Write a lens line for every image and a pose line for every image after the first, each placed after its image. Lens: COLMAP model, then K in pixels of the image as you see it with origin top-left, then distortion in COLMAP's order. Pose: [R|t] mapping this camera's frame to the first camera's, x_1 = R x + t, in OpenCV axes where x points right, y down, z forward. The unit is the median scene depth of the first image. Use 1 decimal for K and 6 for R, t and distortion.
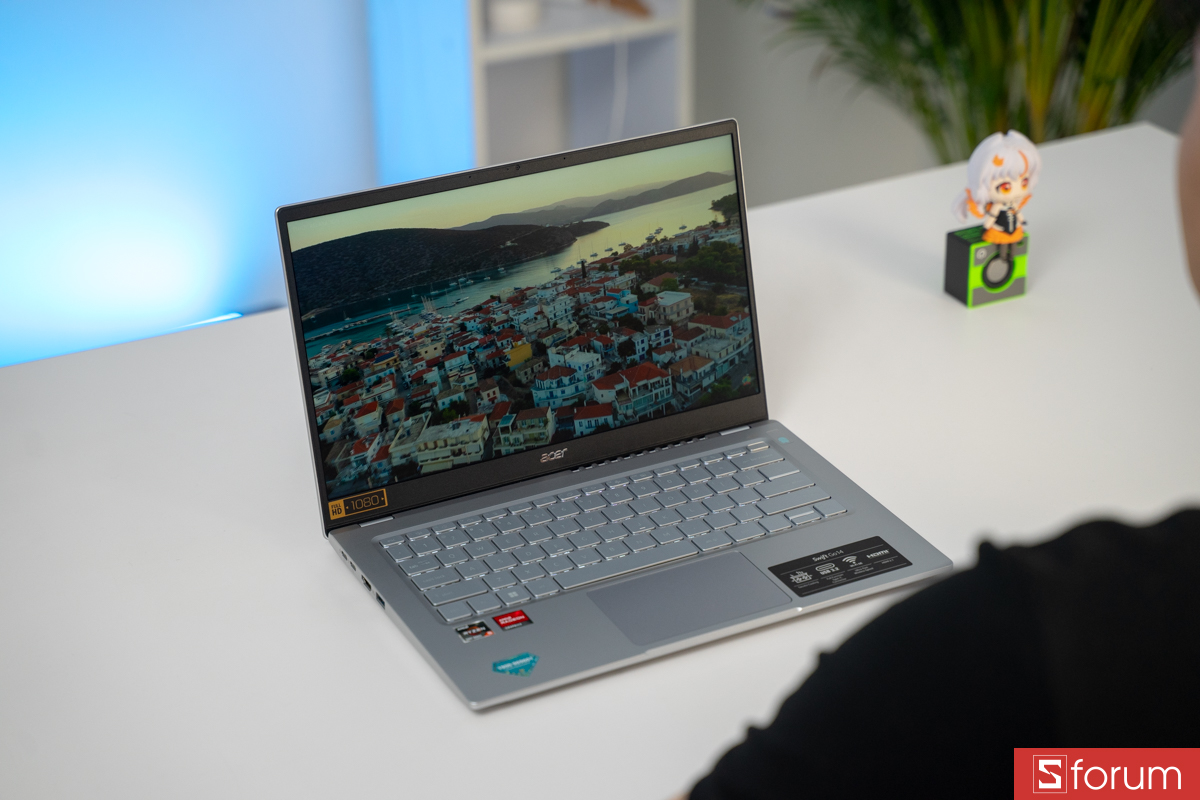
lens RADIAL K [[2507.3, 0, 599.7], [0, 2507.3, 412.0], [0, 0, 1]] dist [0.377588, 0.000000]
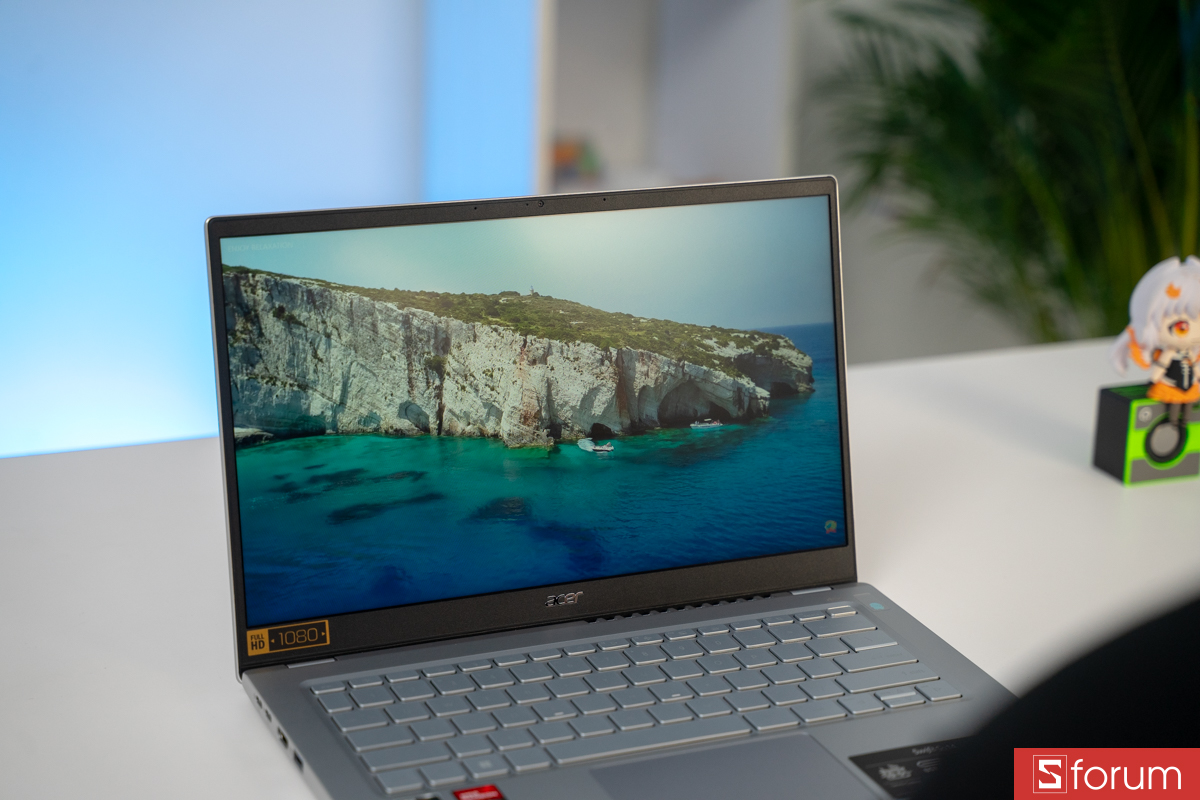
lens RADIAL K [[2507.3, 0, 594.8], [0, 2507.3, 404.1], [0, 0, 1]] dist [0.377588, 0.000000]
pose [[0.997202, 0.062406, -0.041166, 0.017983], [-0.067831, 0.986774, -0.147230, 0.070381], [0.031433, 0.149610, 0.988245, 0.264858]]
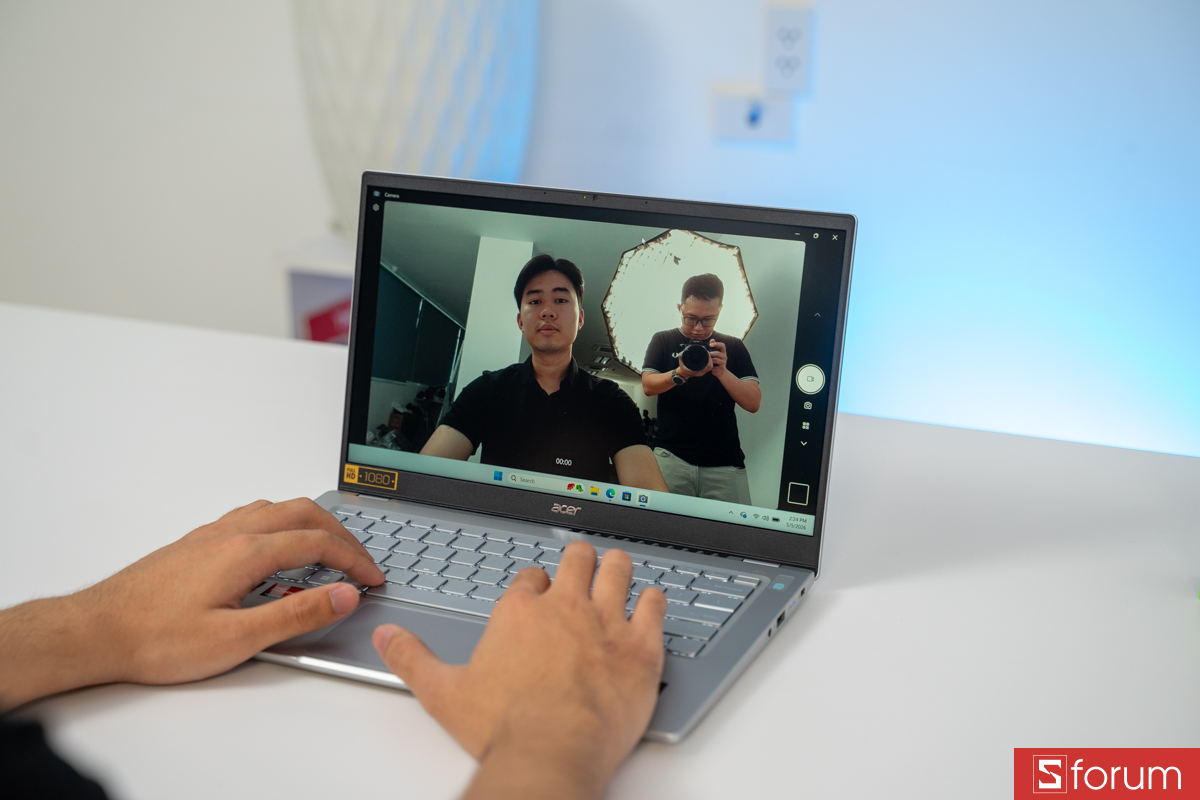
lens RADIAL K [[1948.0, 0, 586.3], [0, 1948.0, 370.4], [0, 0, 1]] dist [0.195613, 0.000000]
pose [[0.604980, 0.235178, -0.760717, 0.538640], [-0.356954, 0.934109, 0.004906, -0.038023], [0.711746, 0.268573, 0.649065, 0.527751]]
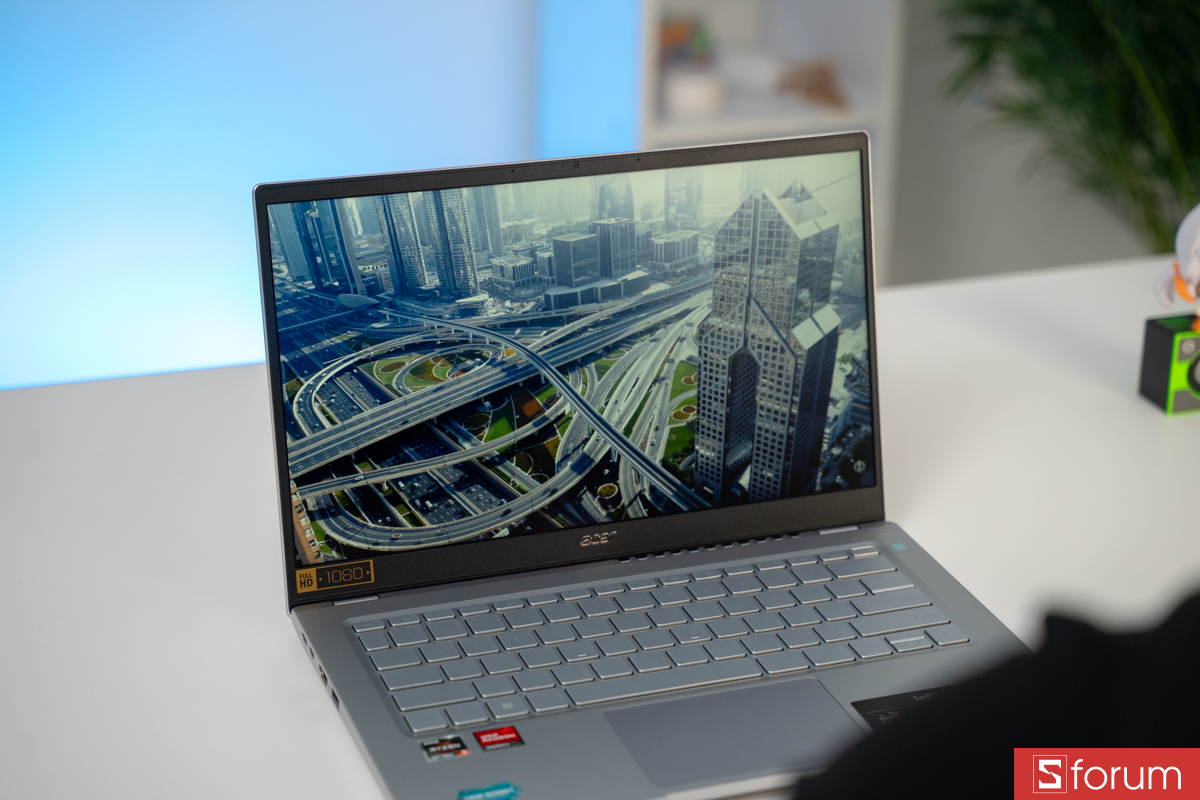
lens RADIAL K [[2507.3, 0, 593.6], [0, 2507.3, 405.1], [0, 0, 1]] dist [0.377588, 0.000000]
pose [[0.991822, 0.075220, -0.103110, 0.058984], [-0.082725, 0.994073, -0.070542, 0.031791], [0.097192, 0.078494, 0.992165, 0.224541]]
